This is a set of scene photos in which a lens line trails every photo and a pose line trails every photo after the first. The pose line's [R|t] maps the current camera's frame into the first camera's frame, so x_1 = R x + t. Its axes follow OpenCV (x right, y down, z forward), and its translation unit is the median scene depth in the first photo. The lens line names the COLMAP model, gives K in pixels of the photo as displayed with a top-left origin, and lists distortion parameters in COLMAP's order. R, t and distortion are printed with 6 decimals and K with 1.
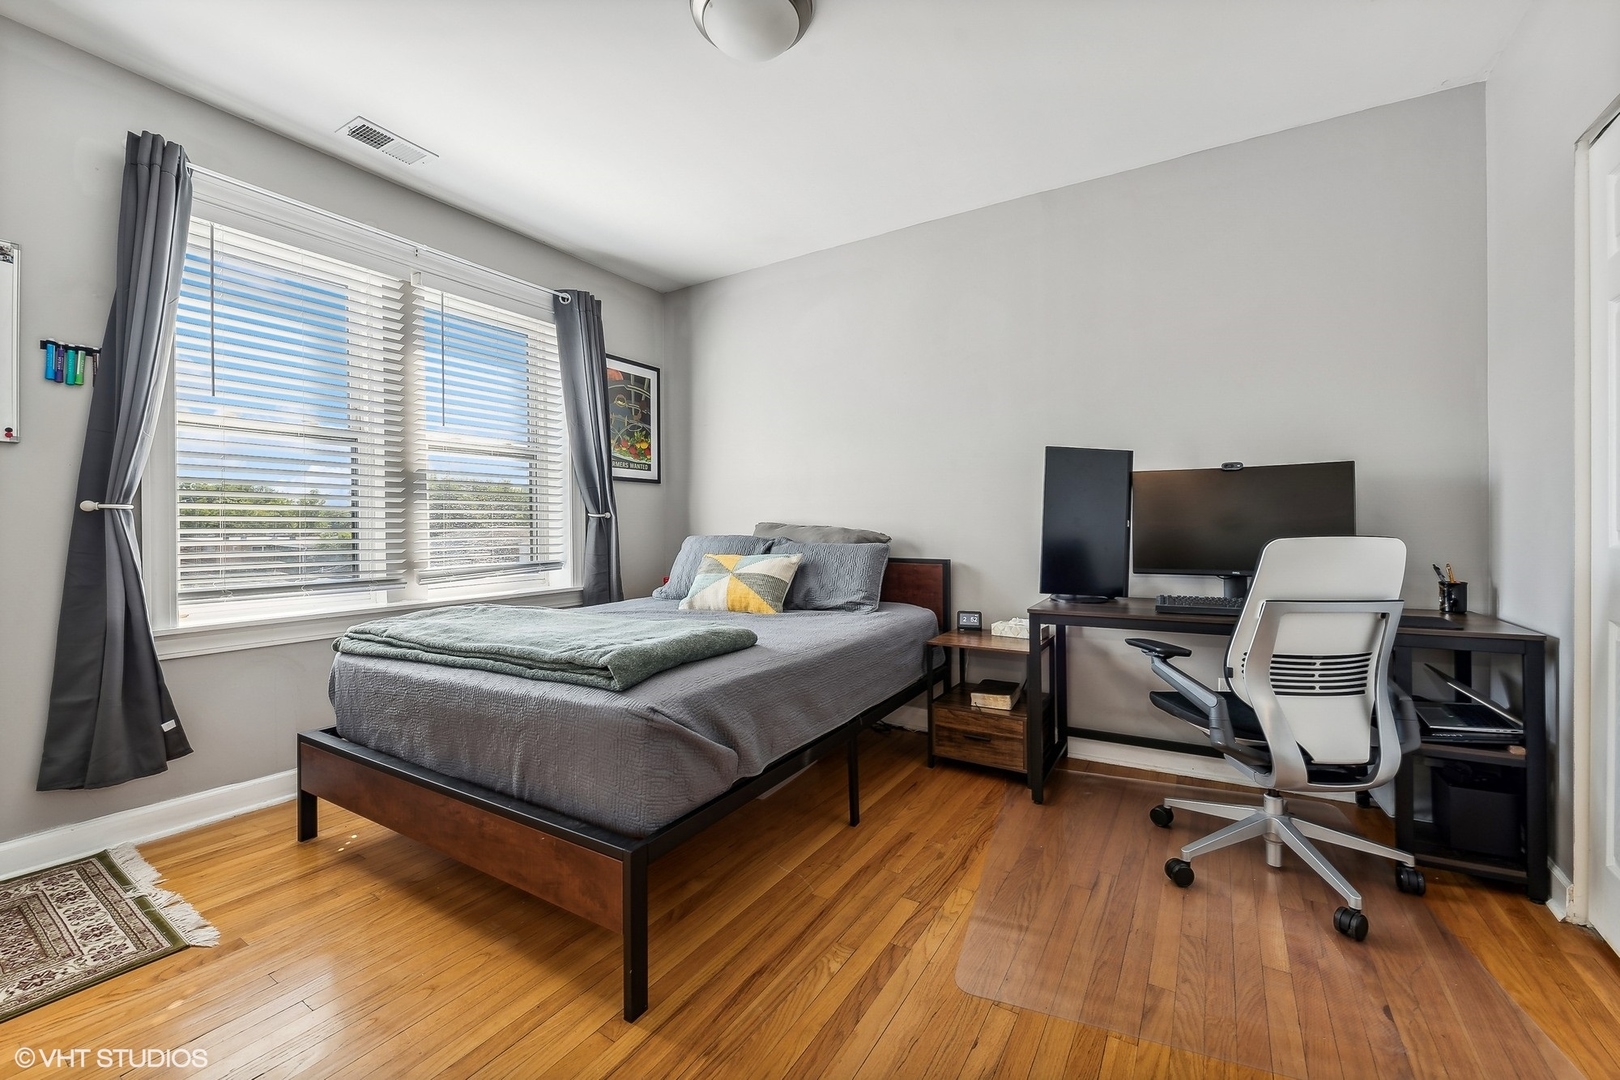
lens RADIAL K [[652.1, 0, 810.0], [0, 652.1, 520.1], [0, 0, 1]] dist [0.001127, -0.002865]
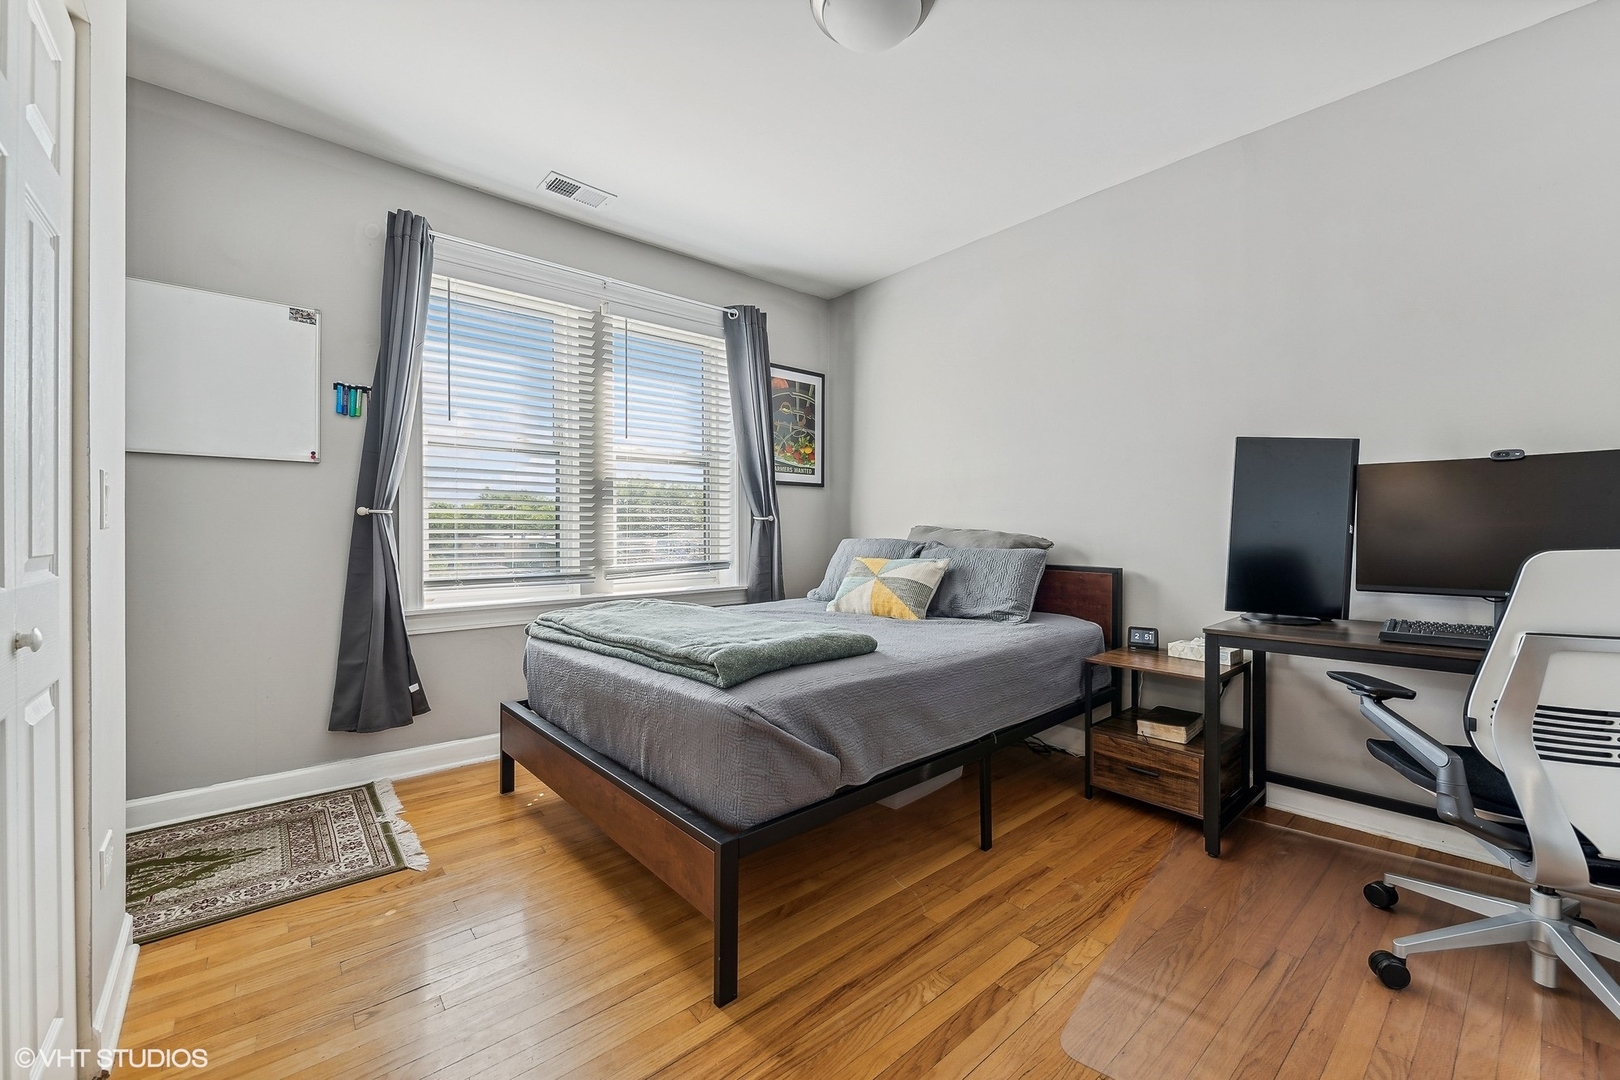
lens RADIAL K [[652.9, 0, 809.0], [0, 652.9, 528.5], [0, 0, 1]] dist [0.001157, -0.003186]
pose [[0.955792, 0.004966, -0.294002, 0.107934], [-0.002441, 0.999957, 0.008955, -0.001265], [0.294034, -0.007841, 0.955763, 0.035799]]
